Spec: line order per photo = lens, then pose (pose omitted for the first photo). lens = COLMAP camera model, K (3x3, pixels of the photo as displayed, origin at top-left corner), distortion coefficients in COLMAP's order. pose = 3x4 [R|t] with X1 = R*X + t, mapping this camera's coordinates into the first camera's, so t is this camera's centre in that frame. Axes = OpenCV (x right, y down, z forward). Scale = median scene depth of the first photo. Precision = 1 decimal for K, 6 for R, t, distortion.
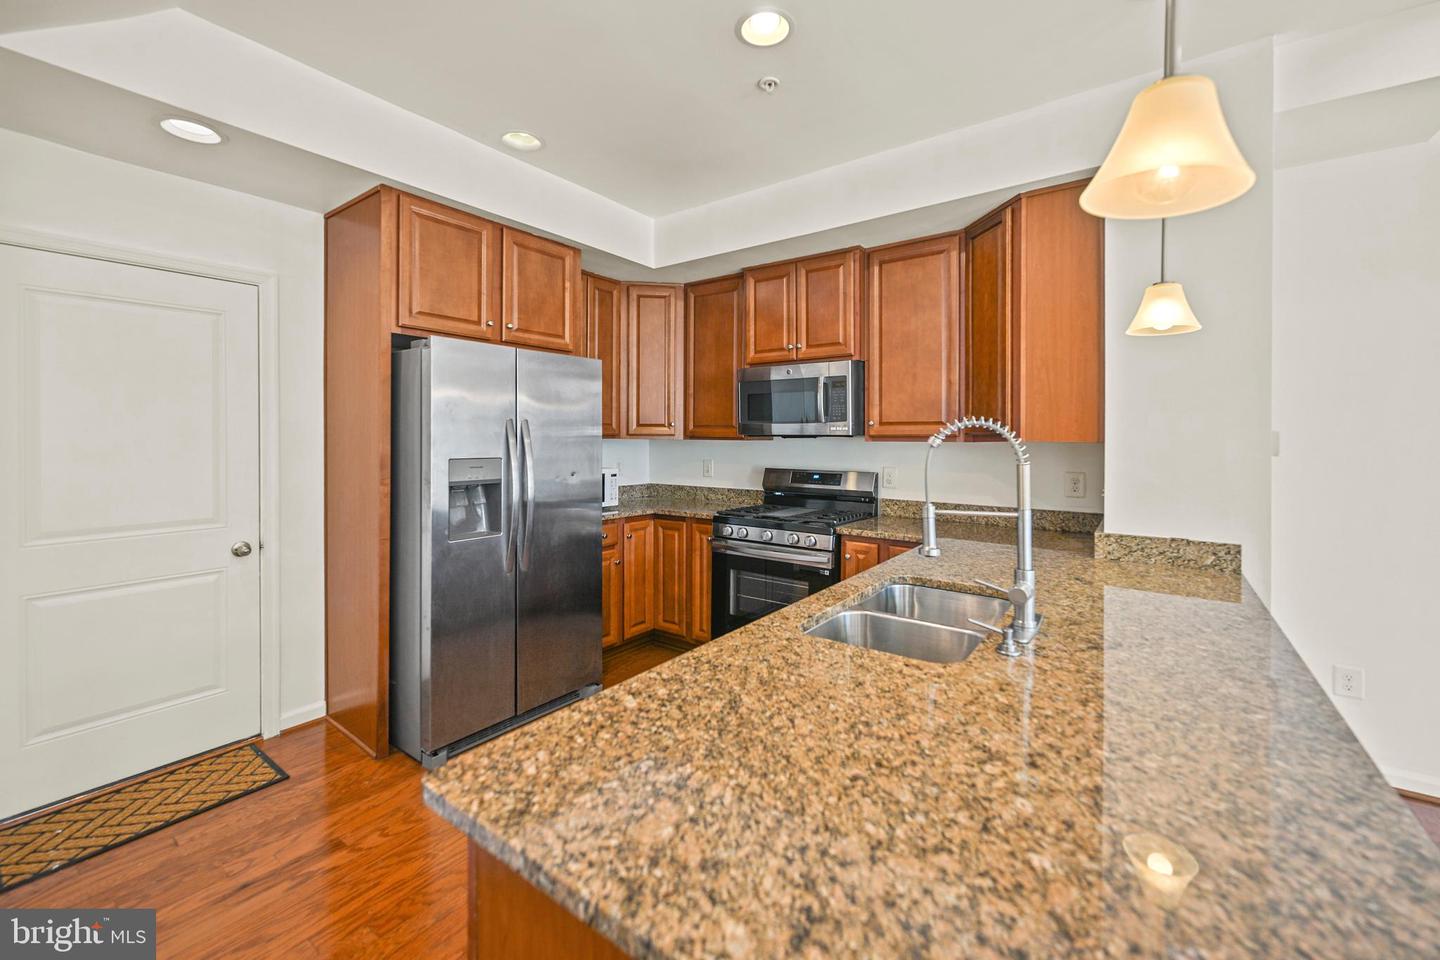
lens RADIAL K [[588.5, 0, 719.2], [0, 588.5, 440.6], [0, 0, 1]] dist [-0.001724, 0.000380]
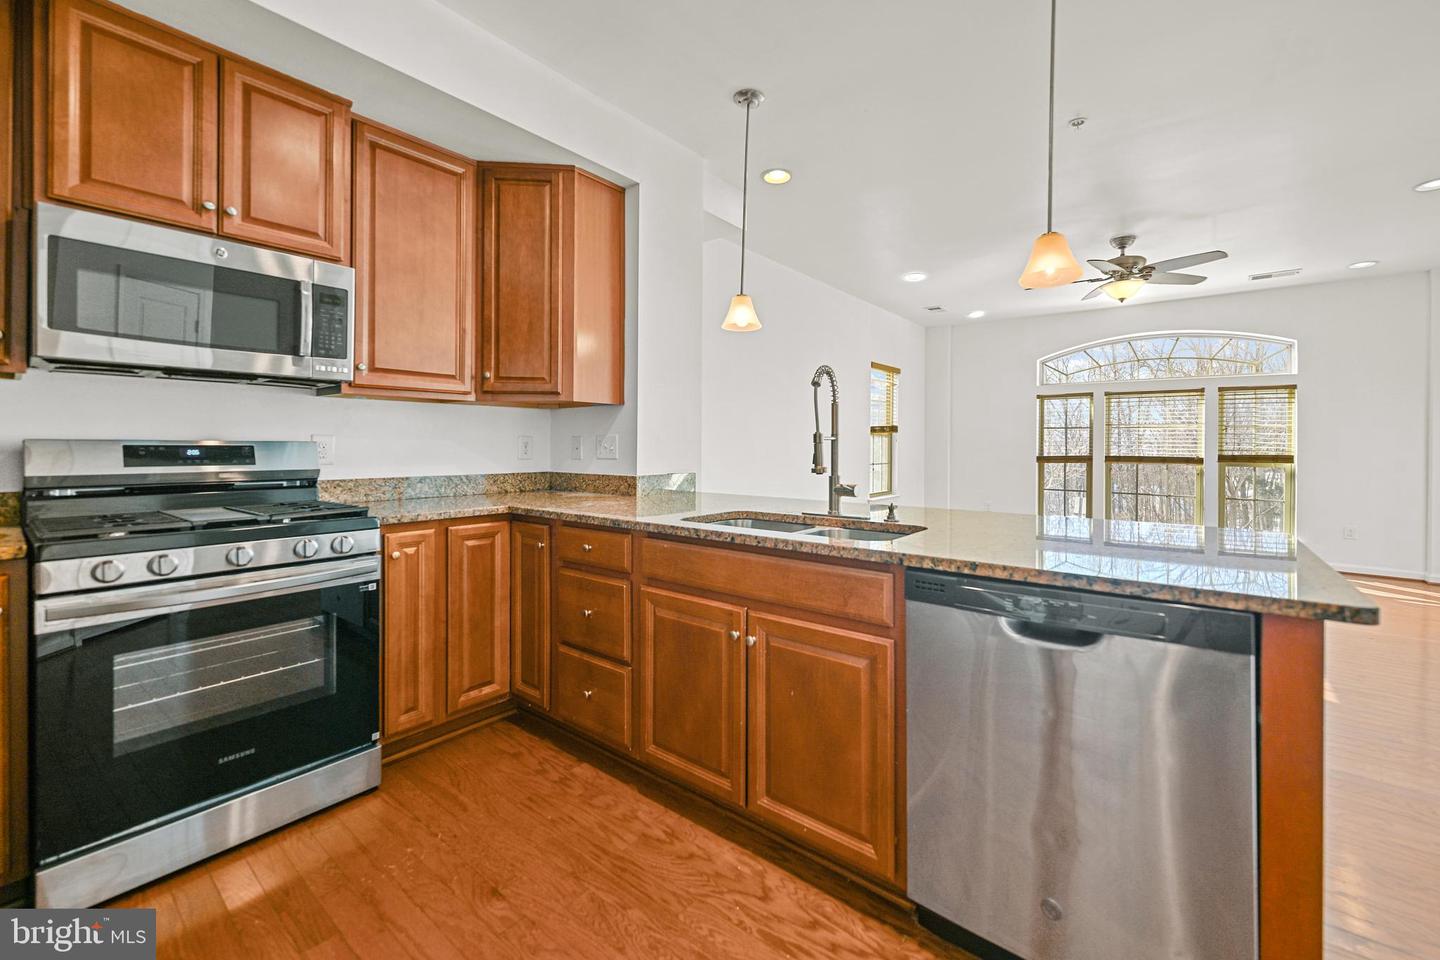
lens RADIAL K [[588.5, 0, 716.3], [0, 588.5, 446.5], [0, 0, 1]] dist [-0.001724, 0.000380]
pose [[0.036885, -0.005386, 0.999305, -0.427065], [0.003198, 0.999981, 0.005271, 0.062709], [-0.999314, 0.003001, 0.036901, 0.558671]]
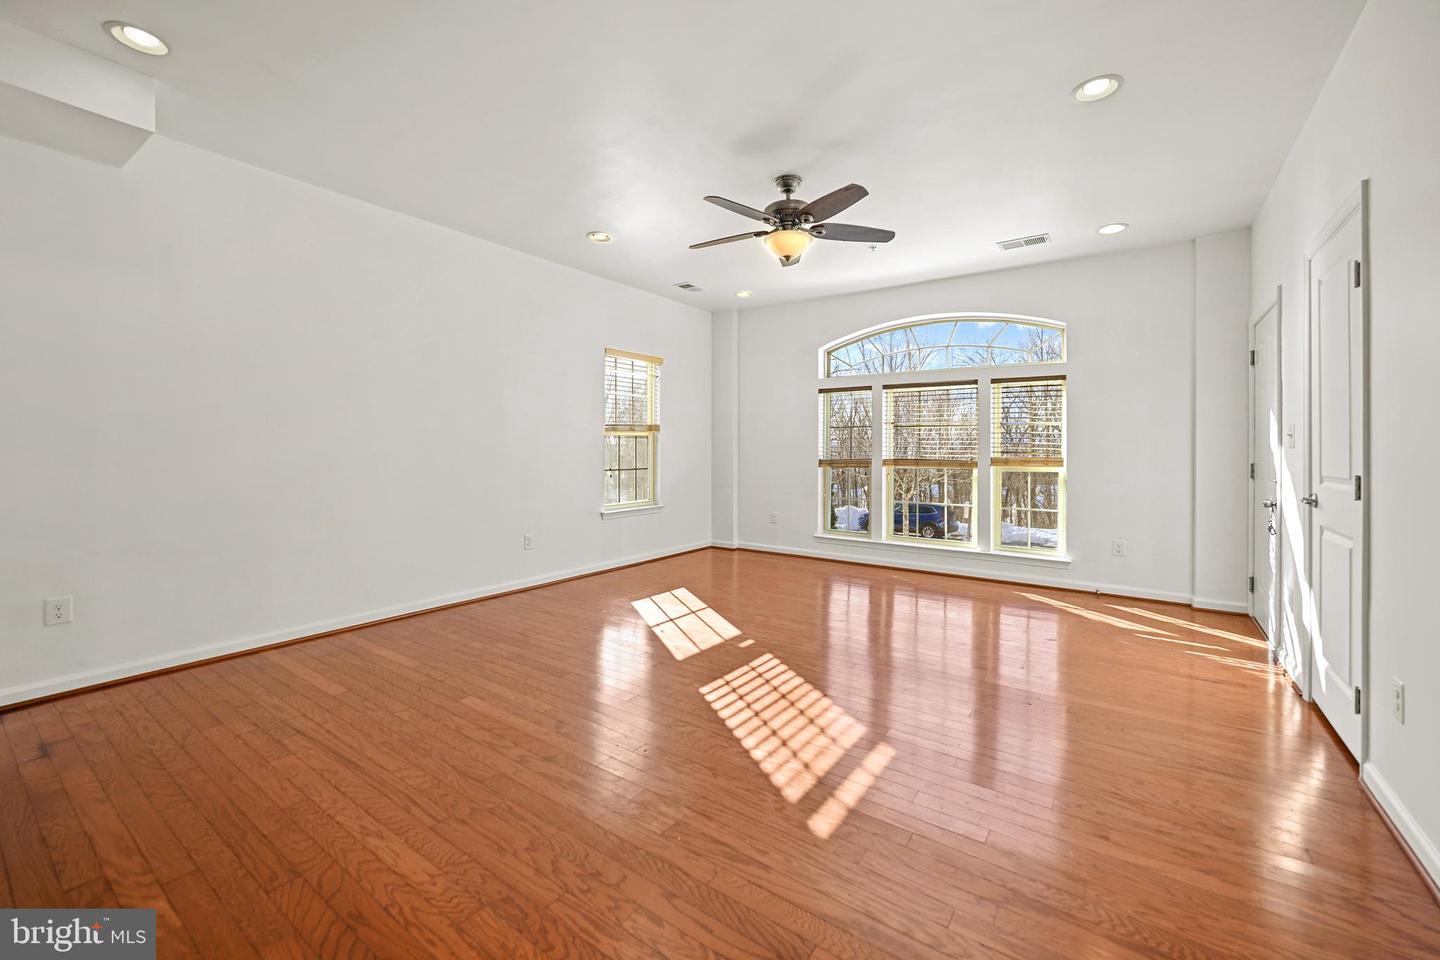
lens RADIAL K [[588.5, 0, 724.0], [0, 588.5, 451.0], [0, 0, 1]] dist [-0.001724, 0.000380]
pose [[-0.028179, -0.005975, 0.999585, -0.085801], [0.003771, 0.999974, 0.006084, 0.074972], [-0.999596, 0.003941, -0.028156, -0.199754]]
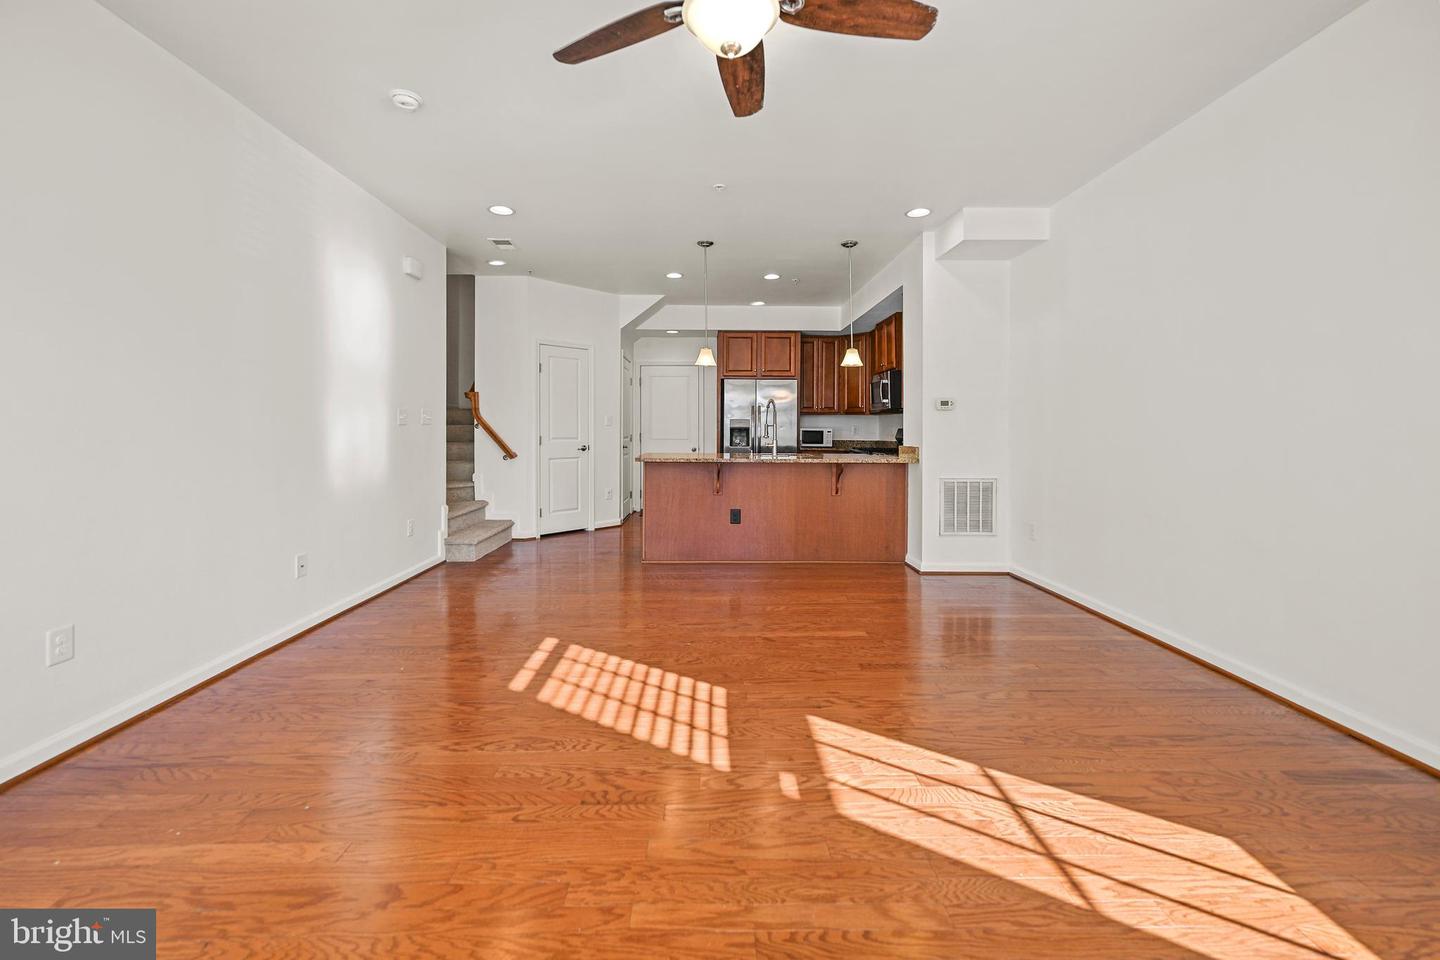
lens RADIAL K [[588.5, 0, 708.1], [0, 588.5, 431.8], [0, 0, 1]] dist [-0.001724, 0.000380]
pose [[0.604848, -0.001541, -0.796339, 1.439261], [-0.005998, 0.999961, -0.006491, 0.087773], [0.796318, 0.008702, 0.604816, -0.703311]]
